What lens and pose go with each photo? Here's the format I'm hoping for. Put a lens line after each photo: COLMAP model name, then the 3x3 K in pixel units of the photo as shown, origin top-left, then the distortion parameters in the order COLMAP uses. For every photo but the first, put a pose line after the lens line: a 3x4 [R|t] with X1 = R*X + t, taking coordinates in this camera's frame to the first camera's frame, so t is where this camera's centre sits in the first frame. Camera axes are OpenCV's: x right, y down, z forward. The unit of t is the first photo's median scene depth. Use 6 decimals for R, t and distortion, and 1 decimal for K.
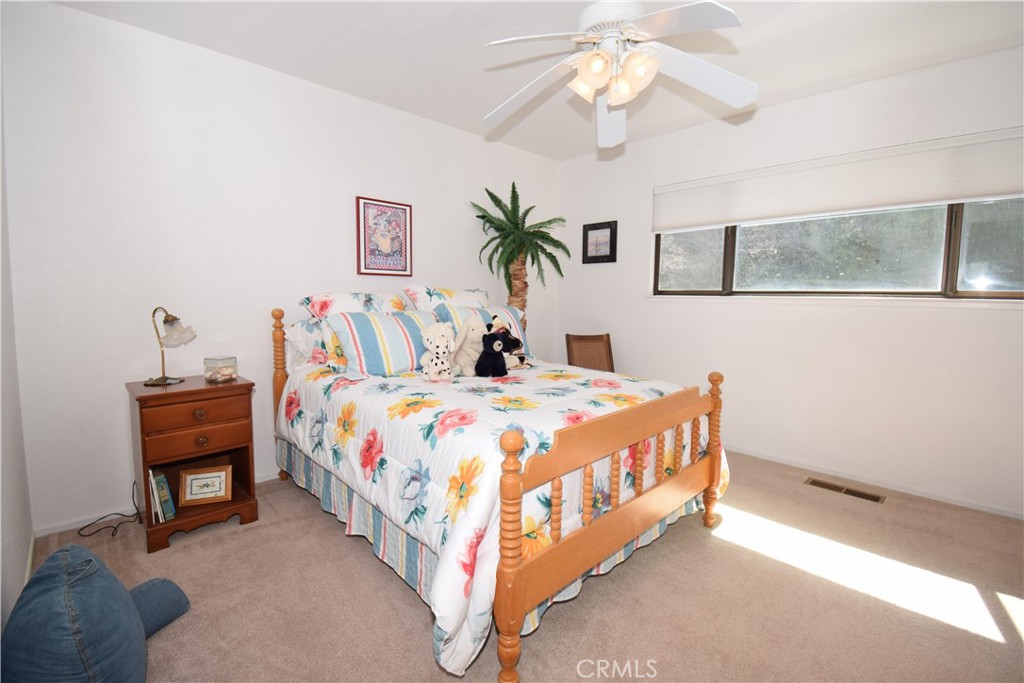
lens RADIAL K [[454.1, 0, 510.3], [0, 454.1, 333.3], [0, 0, 1]] dist [0.018232, -0.024691]
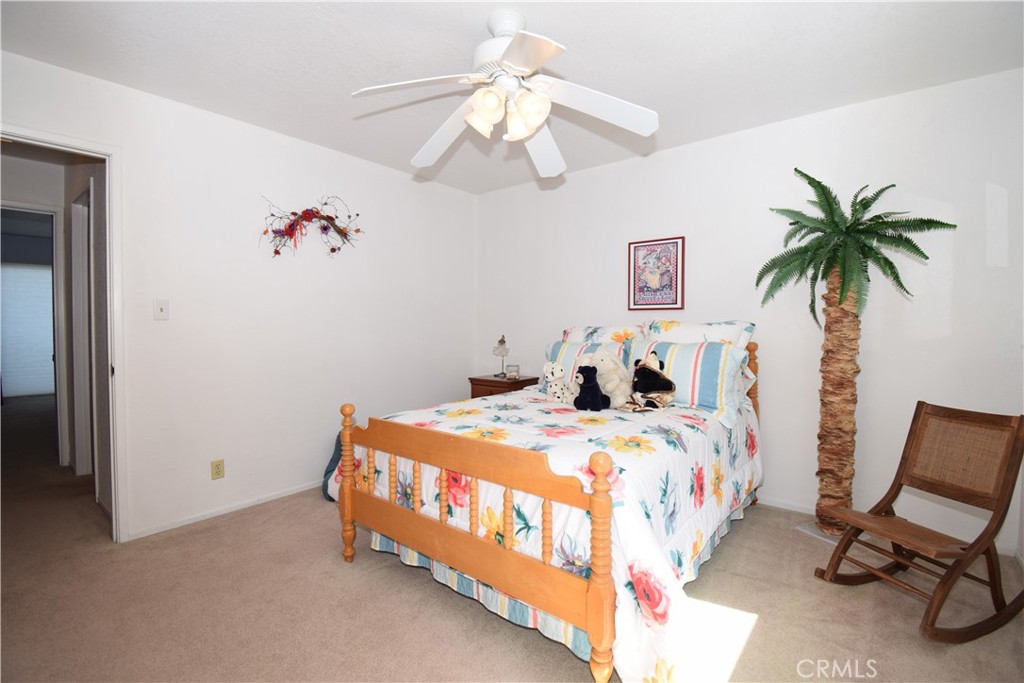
lens RADIAL K [[454.1, 0, 510.3], [0, 454.1, 333.3], [0, 0, 1]] dist [0.018232, -0.024691]
pose [[0.128105, 0.012635, -0.991680, 0.734592], [-0.084915, 0.996387, 0.001726, -0.047430], [0.988119, 0.083987, 0.128715, 0.549108]]
